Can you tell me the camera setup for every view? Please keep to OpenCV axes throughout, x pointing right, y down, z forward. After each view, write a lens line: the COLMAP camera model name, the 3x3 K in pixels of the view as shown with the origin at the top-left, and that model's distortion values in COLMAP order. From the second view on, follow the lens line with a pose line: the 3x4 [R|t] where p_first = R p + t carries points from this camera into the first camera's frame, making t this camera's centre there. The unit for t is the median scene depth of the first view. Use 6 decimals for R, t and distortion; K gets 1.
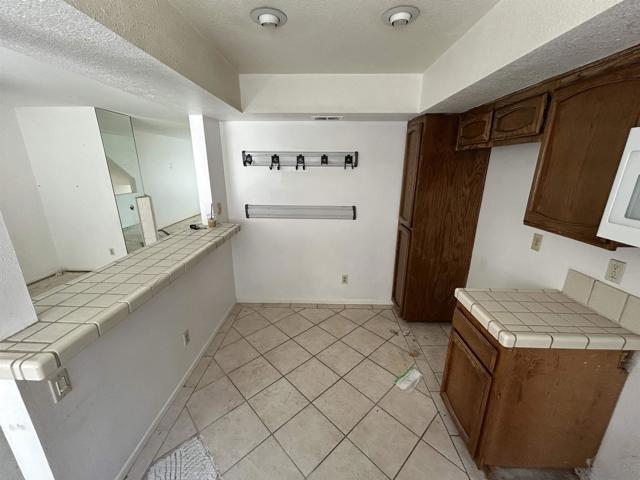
lens RADIAL K [[256.9, 0, 318.3], [0, 256.9, 241.6], [0, 0, 1]] dist [-0.004495, -0.000377]
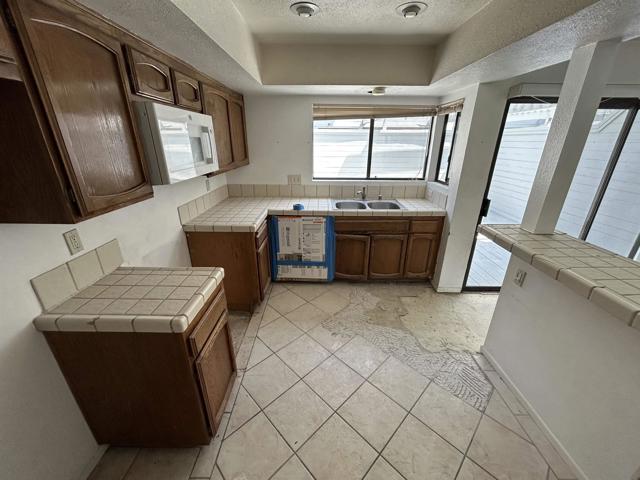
lens RADIAL K [[256.9, 0, 318.5], [0, 256.9, 239.0], [0, 0, 1]] dist [-0.004495, -0.000377]
pose [[-0.999635, 0.000089, -0.026998, 0.240385], [-0.016417, 0.791845, 0.610502, -0.466936], [0.021432, 0.610723, -0.791555, 1.656658]]
